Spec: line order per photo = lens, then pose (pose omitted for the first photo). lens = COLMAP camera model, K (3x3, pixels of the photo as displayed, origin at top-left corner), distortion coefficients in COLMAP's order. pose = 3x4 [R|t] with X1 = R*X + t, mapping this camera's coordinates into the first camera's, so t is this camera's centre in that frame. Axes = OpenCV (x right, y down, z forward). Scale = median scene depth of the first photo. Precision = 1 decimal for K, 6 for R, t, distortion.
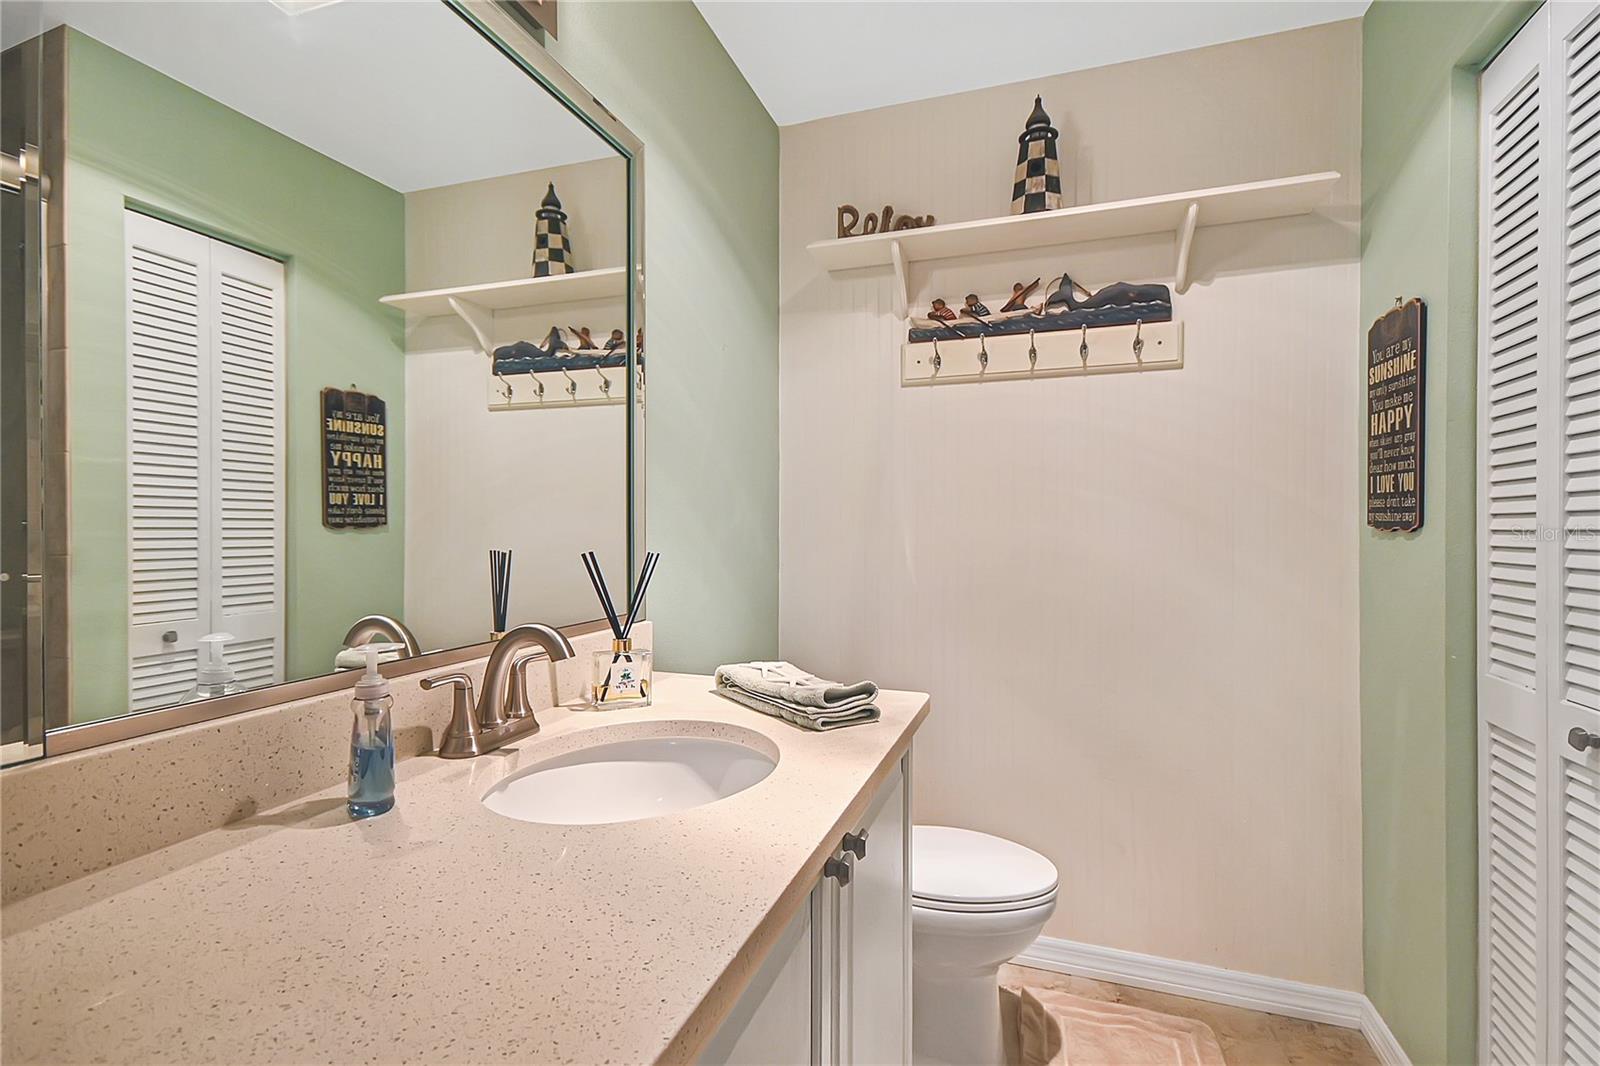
lens RADIAL K [[748.6, 0, 800.0], [0, 748.6, 533.0], [0, 0, 1]] dist [0.010971, -0.012122]
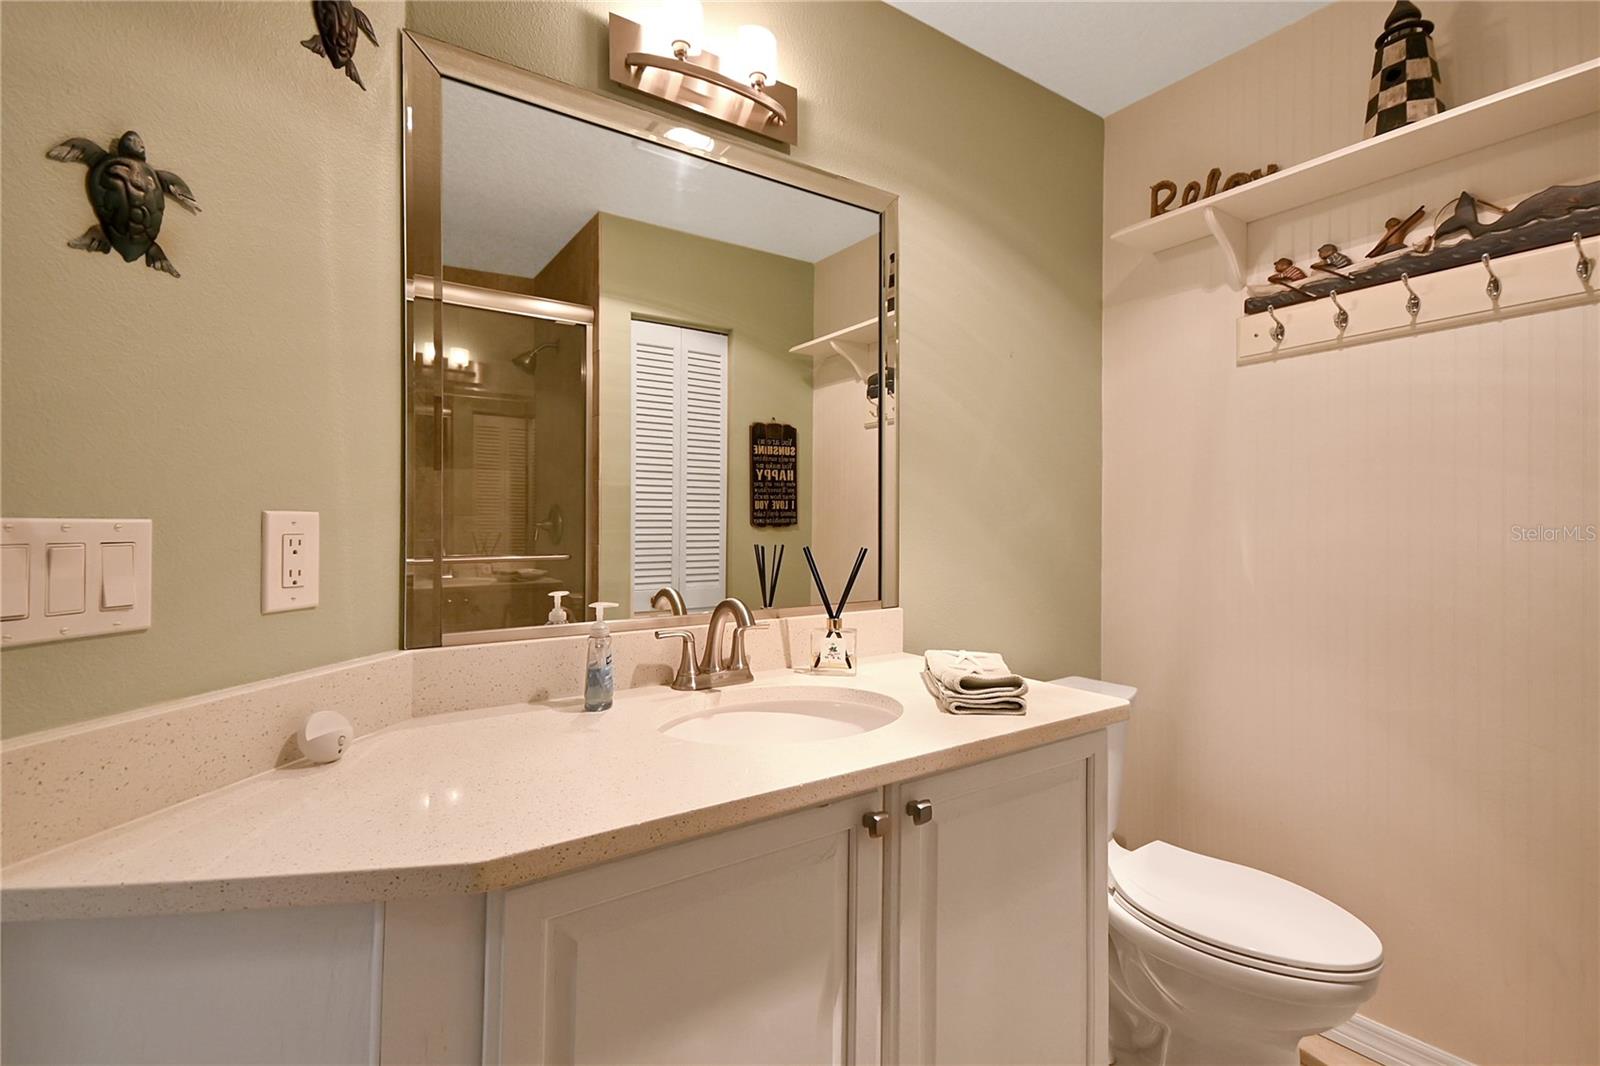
lens RADIAL K [[724.0, 0, 797.0], [0, 724.0, 519.4], [0, 0, 1]] dist [-0.001495, -0.000293]
pose [[0.804759, -0.009179, -0.593531, 0.227908], [0.000724, 0.999895, -0.014481, -0.001796], [0.593602, 0.011224, 0.804681, 0.007095]]
